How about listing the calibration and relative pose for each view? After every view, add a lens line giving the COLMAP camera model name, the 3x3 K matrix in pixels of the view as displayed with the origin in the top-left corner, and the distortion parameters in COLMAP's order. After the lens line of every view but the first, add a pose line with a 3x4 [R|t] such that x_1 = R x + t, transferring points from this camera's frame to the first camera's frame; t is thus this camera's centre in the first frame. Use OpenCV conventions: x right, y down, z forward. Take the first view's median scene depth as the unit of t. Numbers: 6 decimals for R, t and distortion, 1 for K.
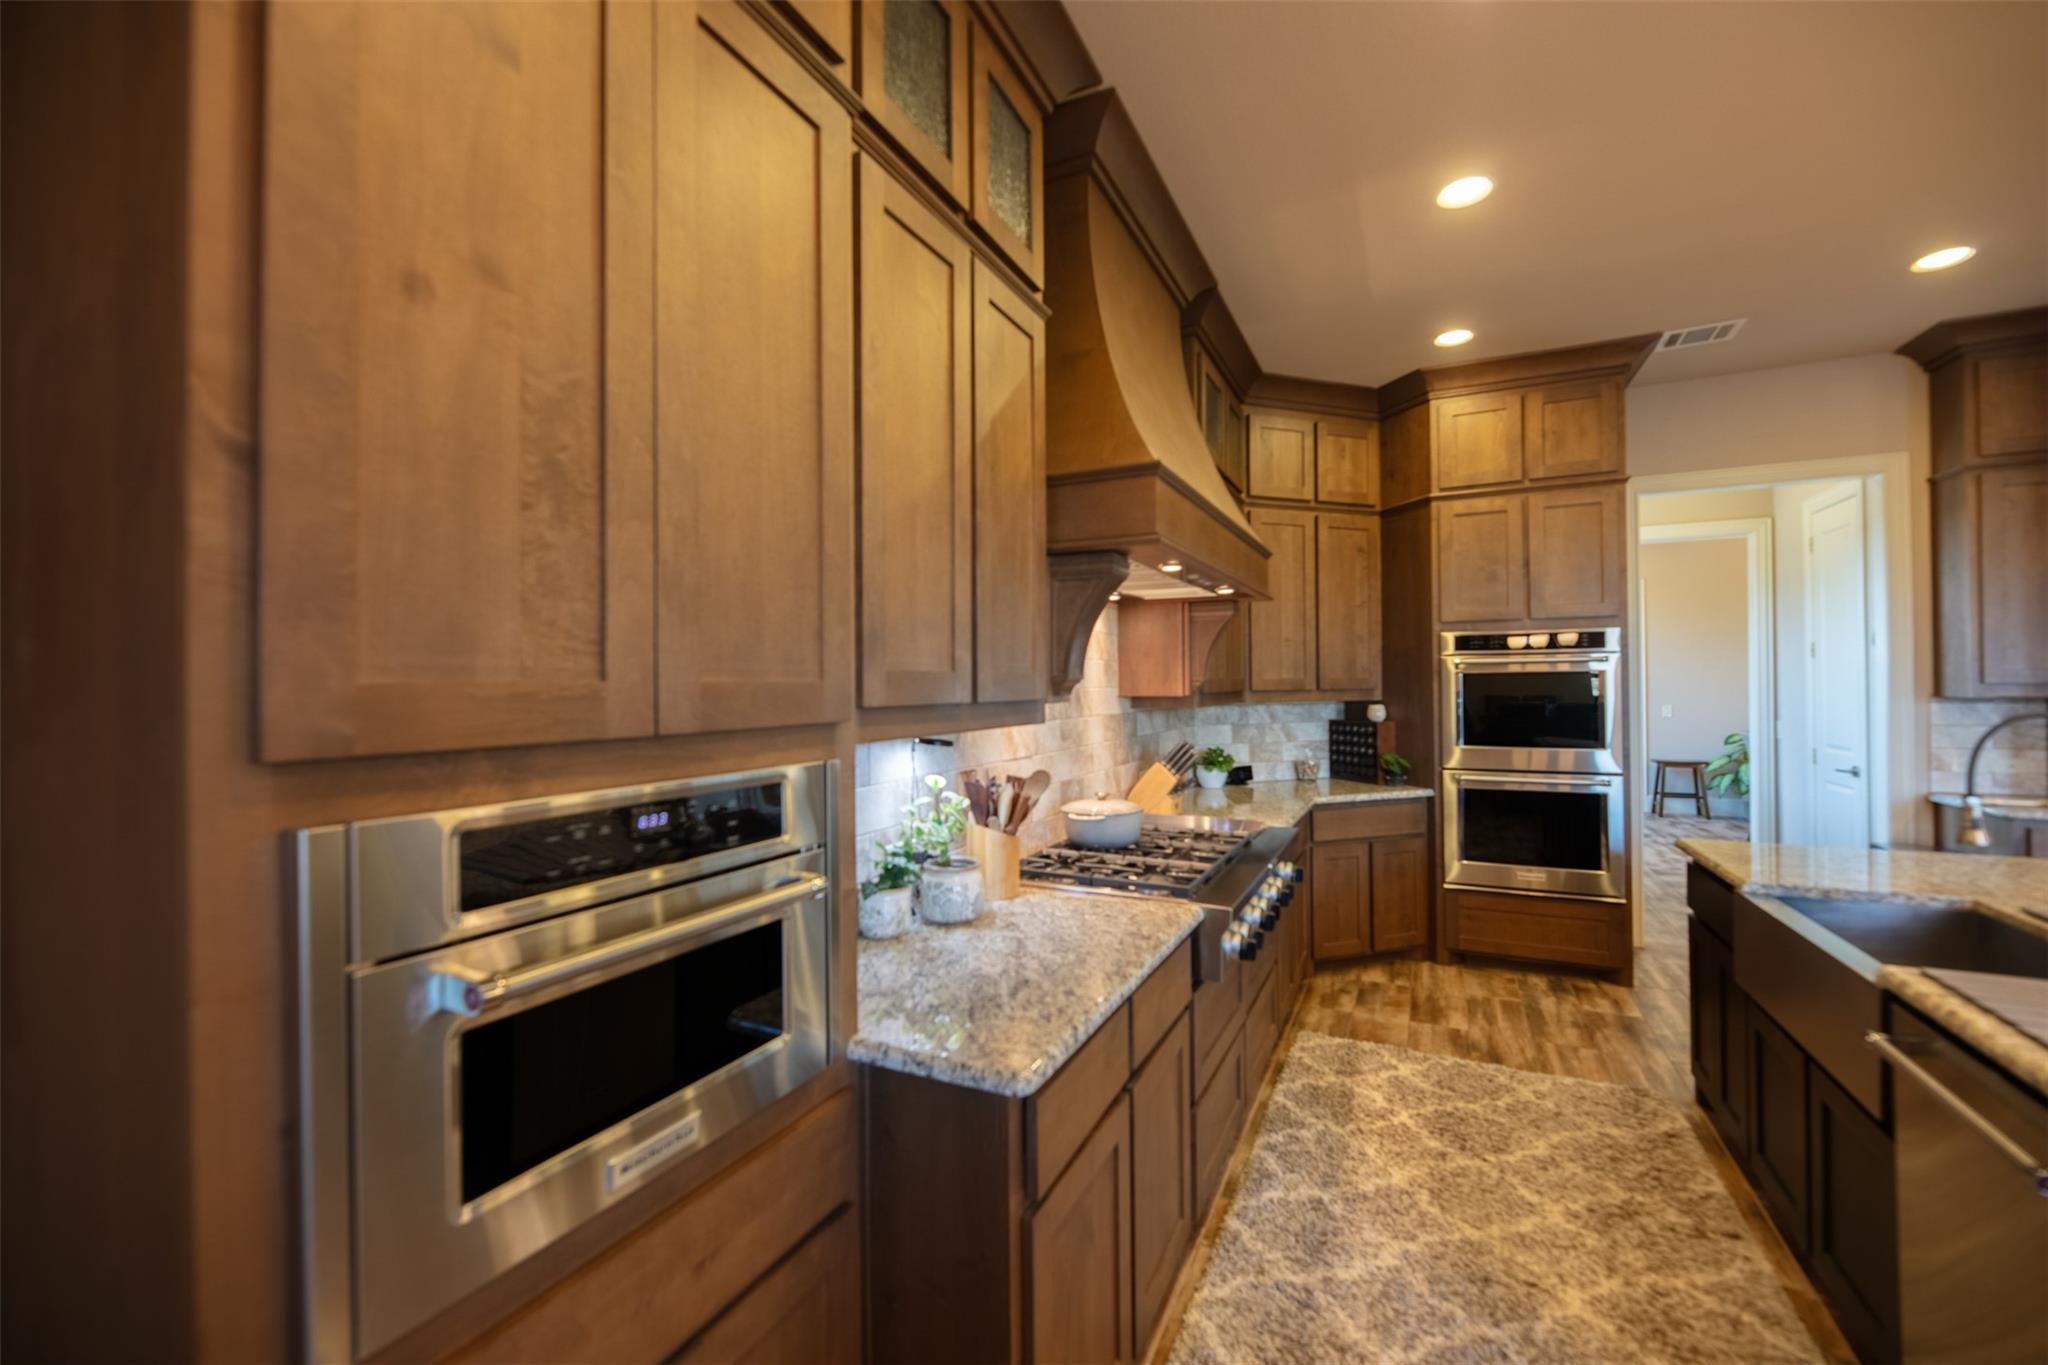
lens RADIAL K [[825.0, 0, 1025.0], [0, 825.0, 678.2], [0, 0, 1]] dist [0.001220, -0.004448]
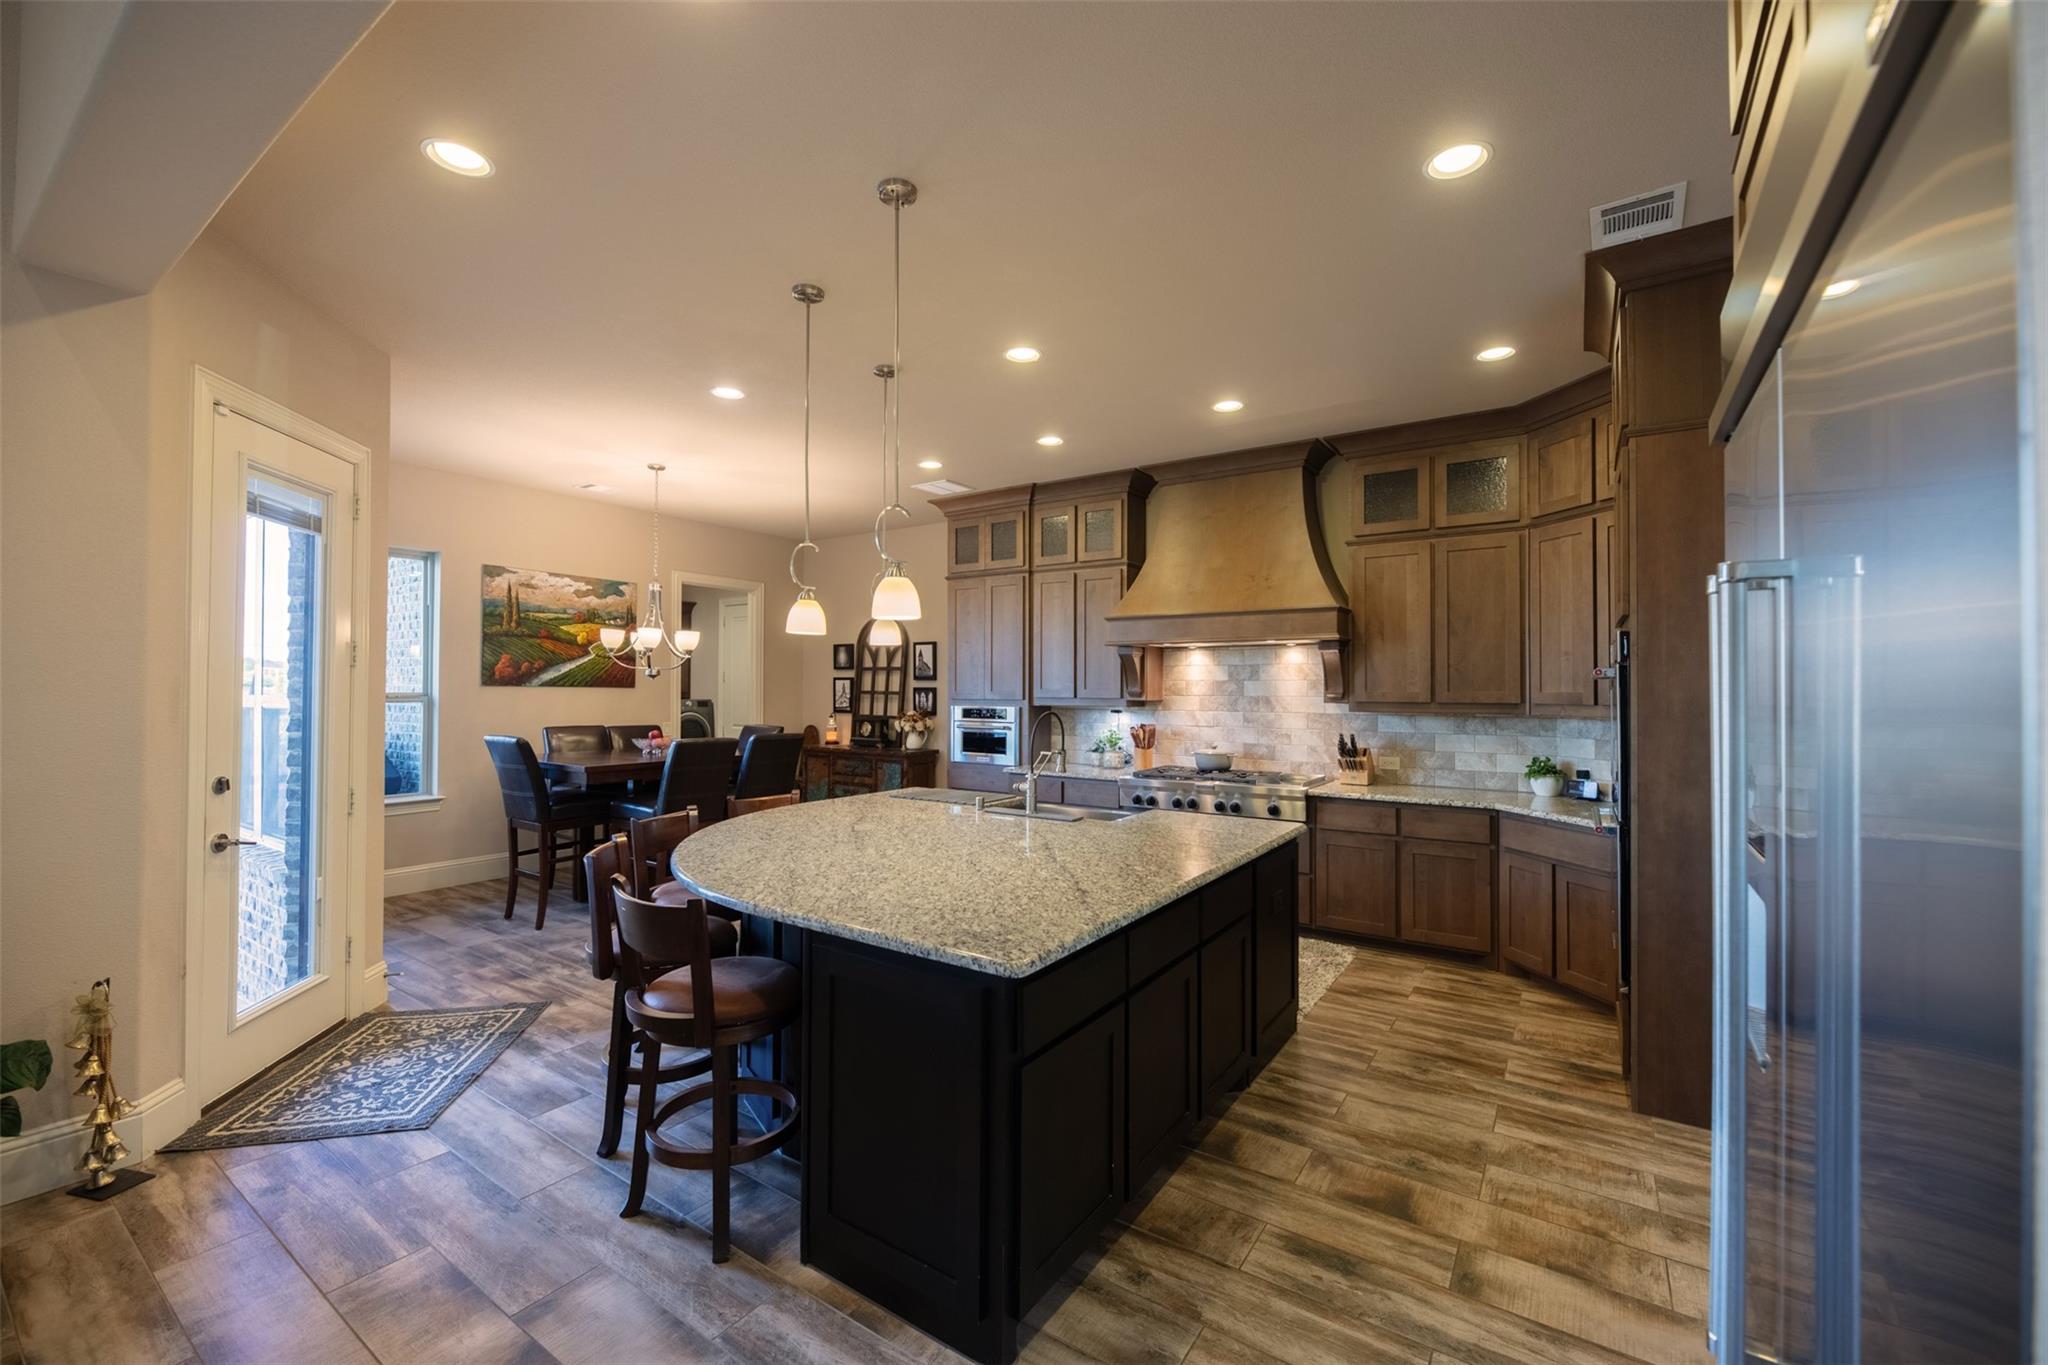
lens RADIAL K [[825.0, 0, 1025.0], [0, 825.0, 678.2], [0, 0, 1]] dist [0.001220, -0.004448]
pose [[-0.136597, -0.006307, -0.990607, 1.563459], [0.003823, 0.999969, -0.006894, -0.014241], [0.990619, -0.004728, -0.136569, 0.562218]]
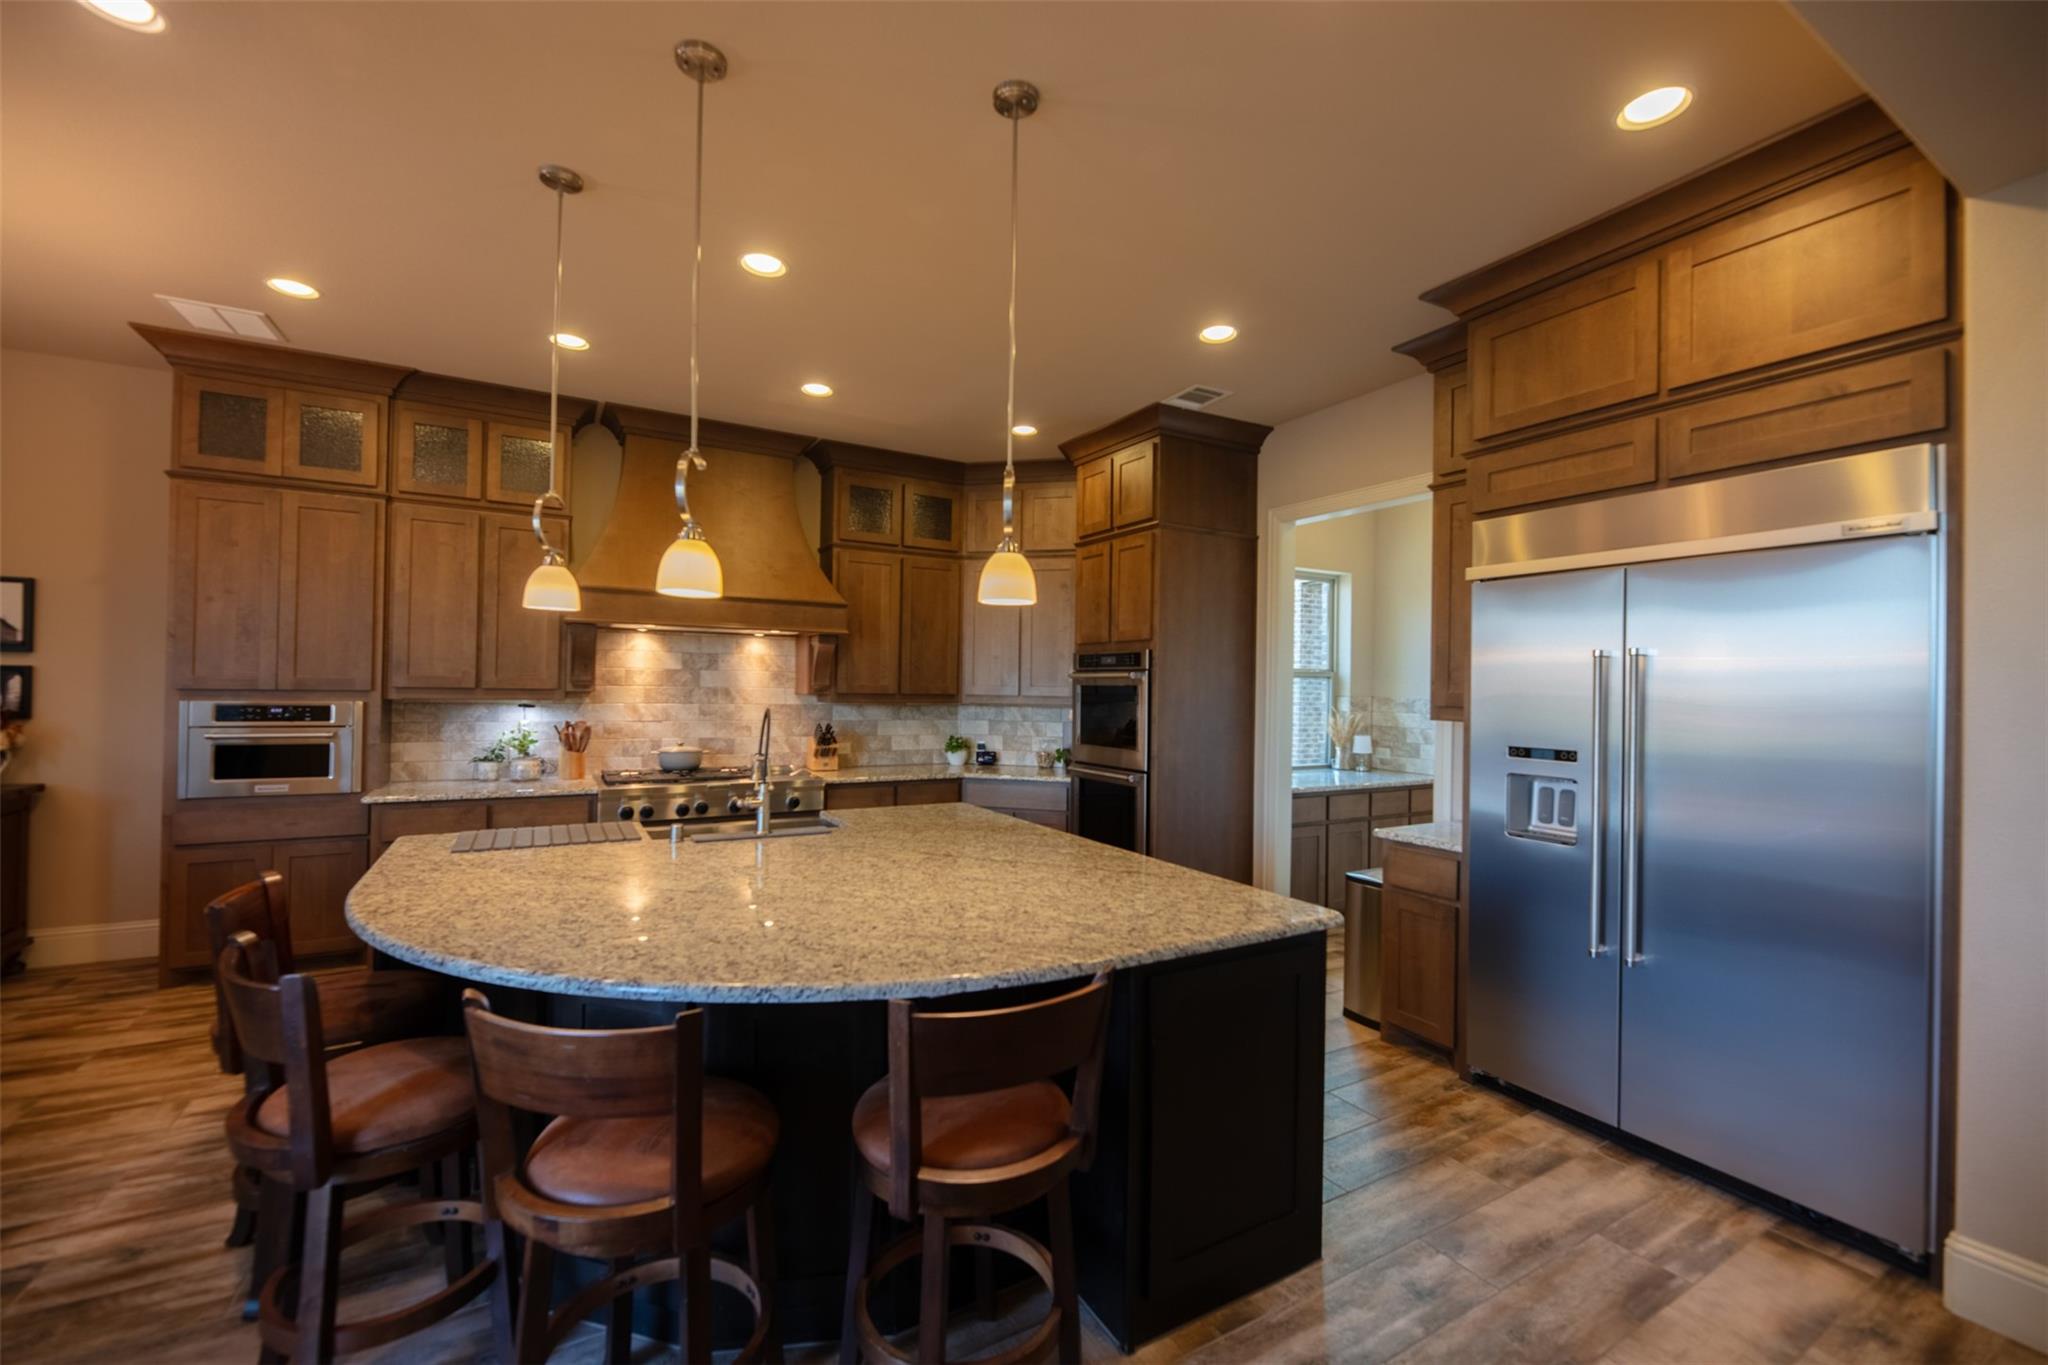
lens RADIAL K [[829.8, 0, 1024.0], [0, 829.8, 678.7], [0, 0, 1]] dist [0.002459, 0.000298]
pose [[0.832631, 0.017796, -0.553542, 1.243017], [-0.020463, 0.999790, 0.001363, -0.017014], [0.553450, 0.010192, 0.832820, -0.100442]]
